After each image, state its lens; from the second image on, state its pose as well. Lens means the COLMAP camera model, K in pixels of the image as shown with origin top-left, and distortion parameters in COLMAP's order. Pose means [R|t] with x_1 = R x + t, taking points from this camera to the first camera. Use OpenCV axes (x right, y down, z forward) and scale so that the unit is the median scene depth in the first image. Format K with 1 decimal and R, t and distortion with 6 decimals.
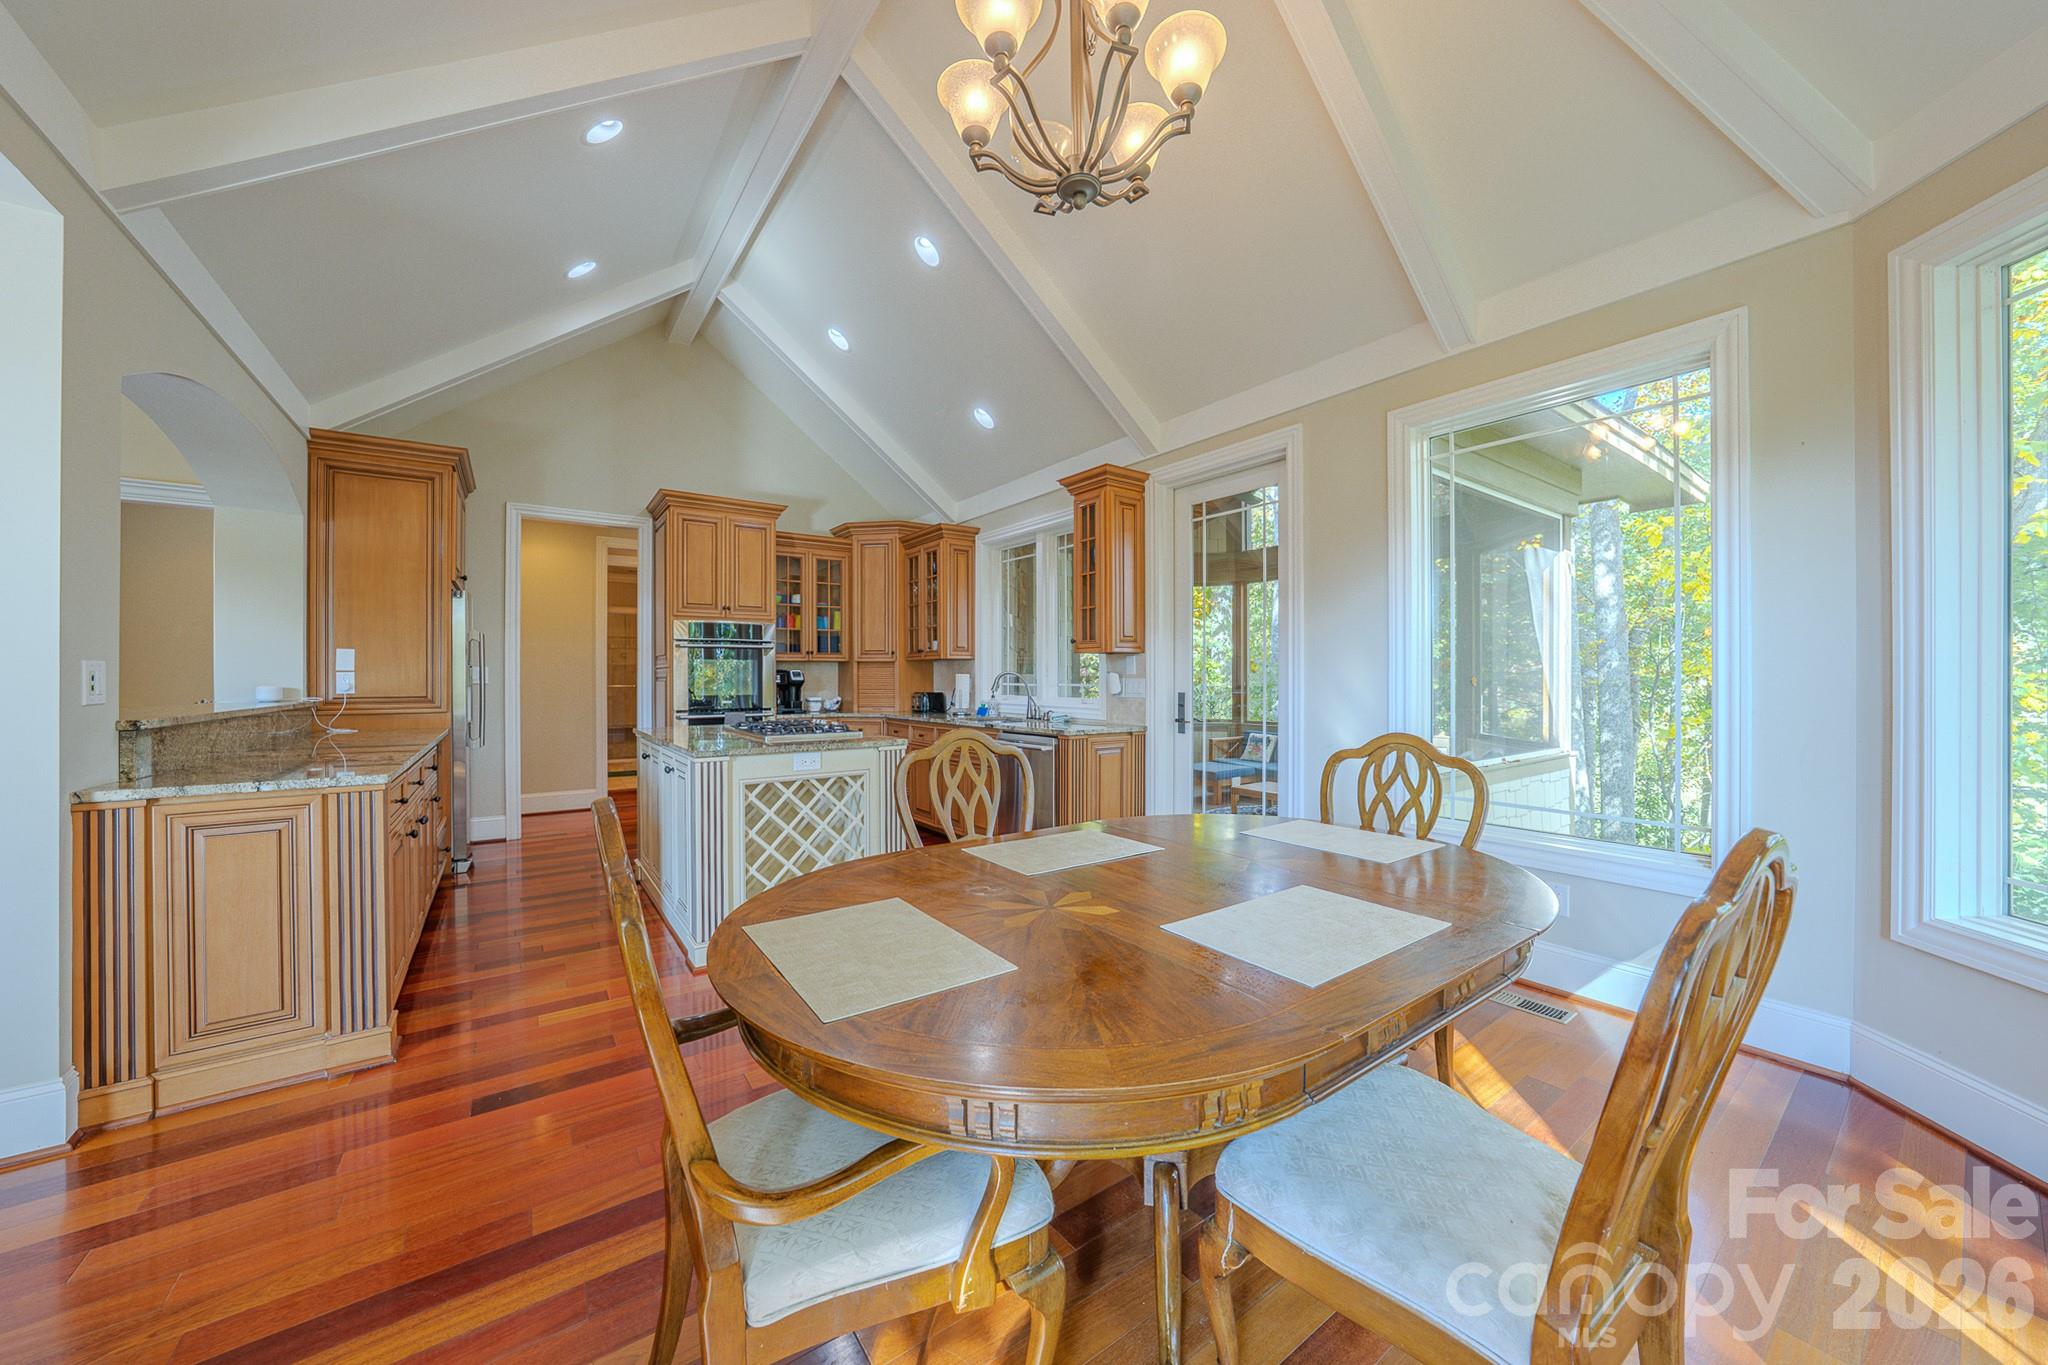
lens RADIAL K [[714.4, 0, 1028.9], [0, 714.4, 676.7], [0, 0, 1]] dist [-0.000438, 0.000006]
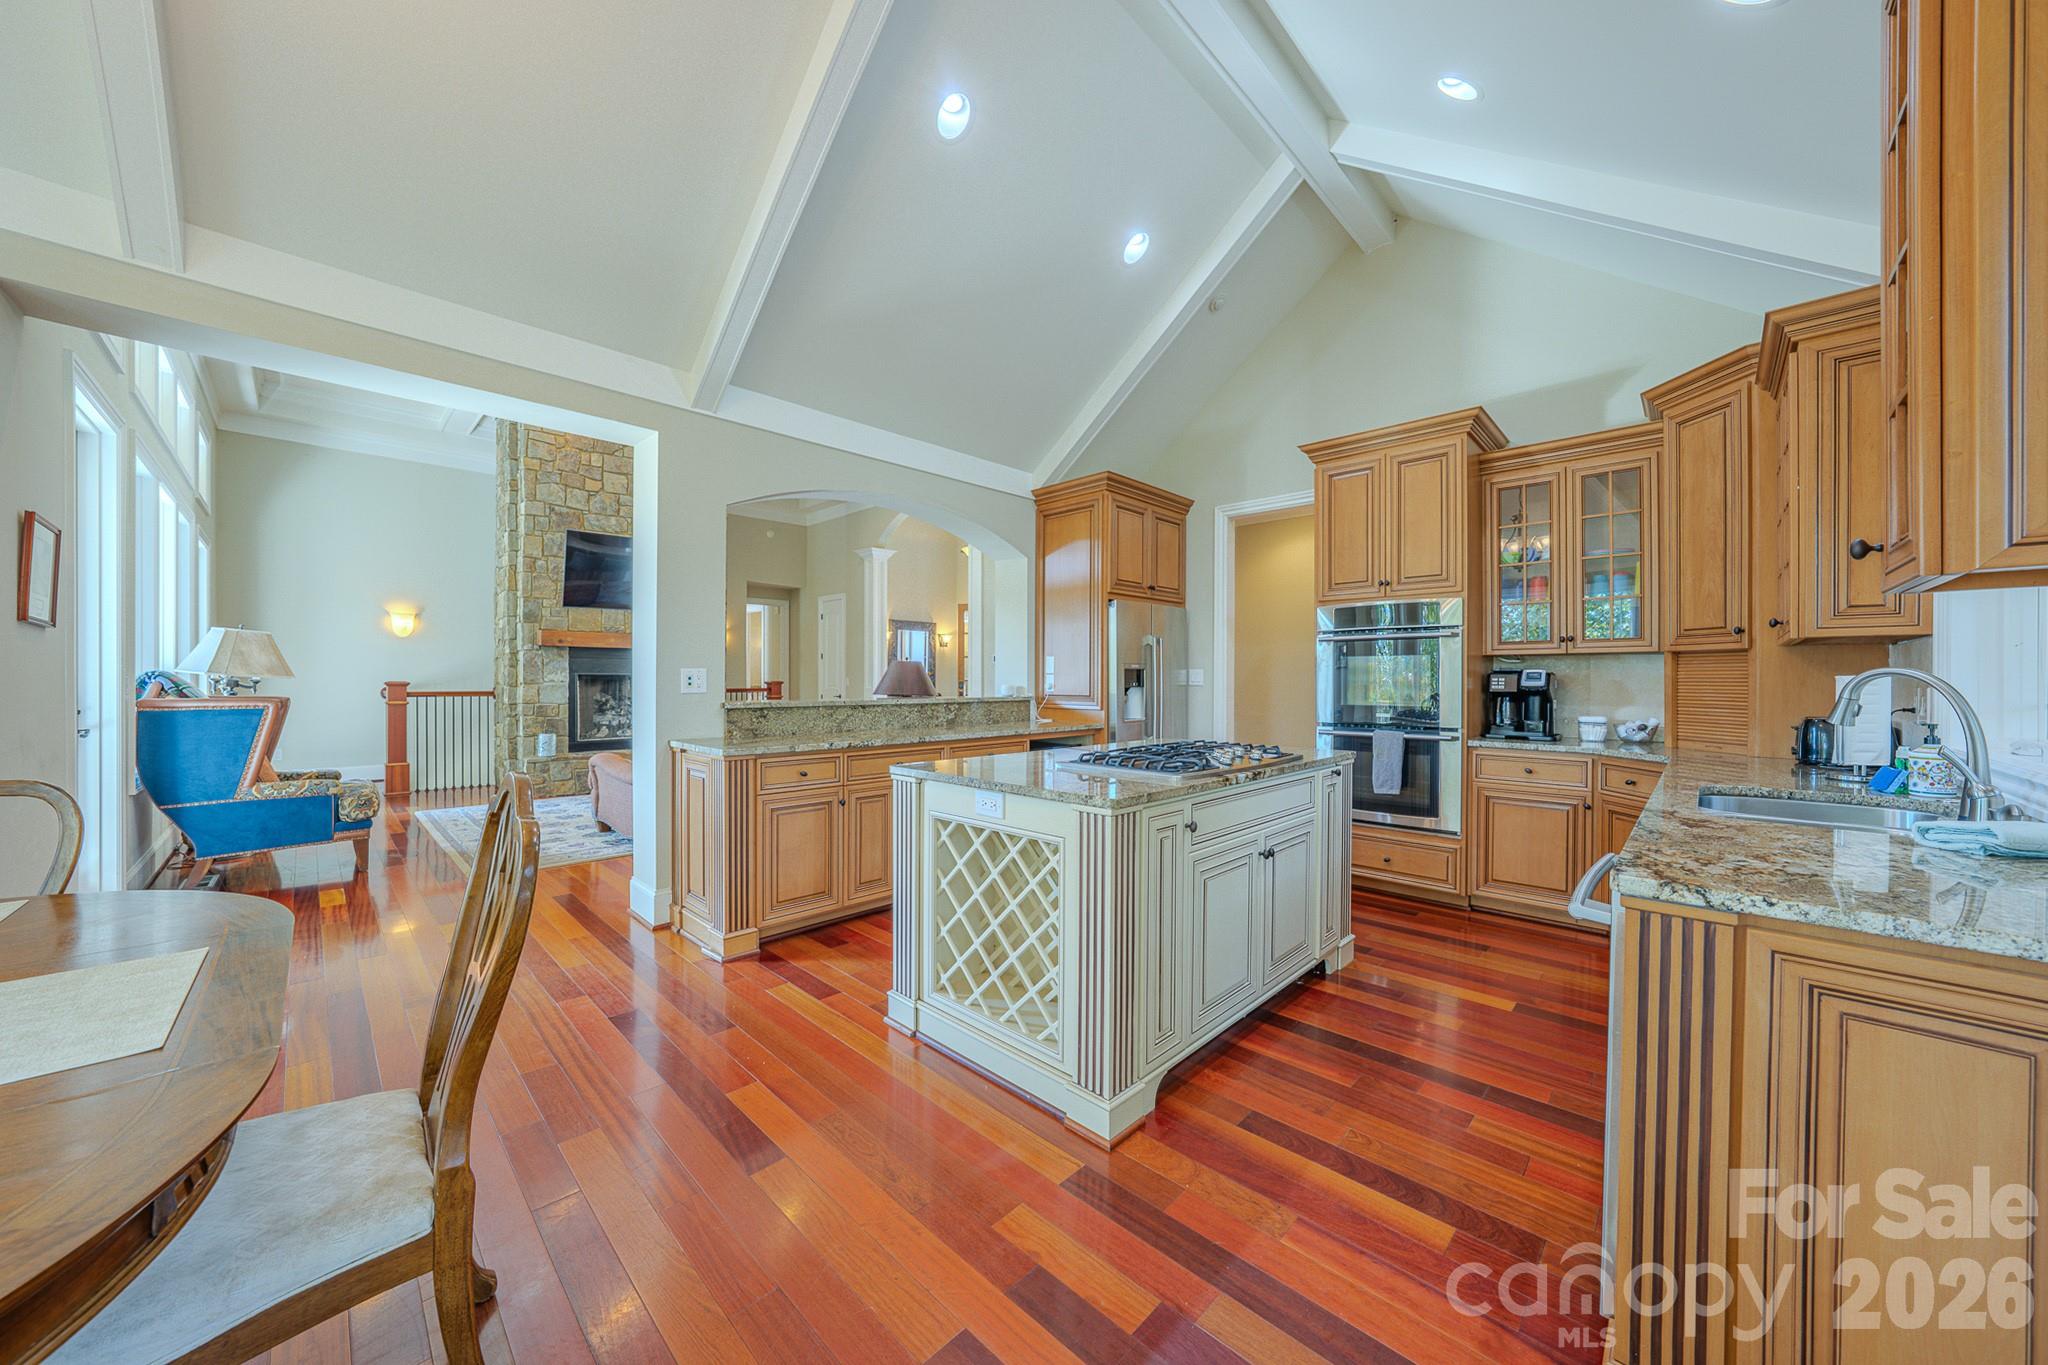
lens RADIAL K [[714.4, 0, 1025.2], [0, 714.4, 681.1], [0, 0, 1]] dist [-0.000438, 0.000006]
pose [[0.194789, 0.010764, -0.980786, 0.298435], [-0.004346, 0.999939, 0.010112, -0.005469], [0.980836, 0.002292, 0.194824, 0.725866]]
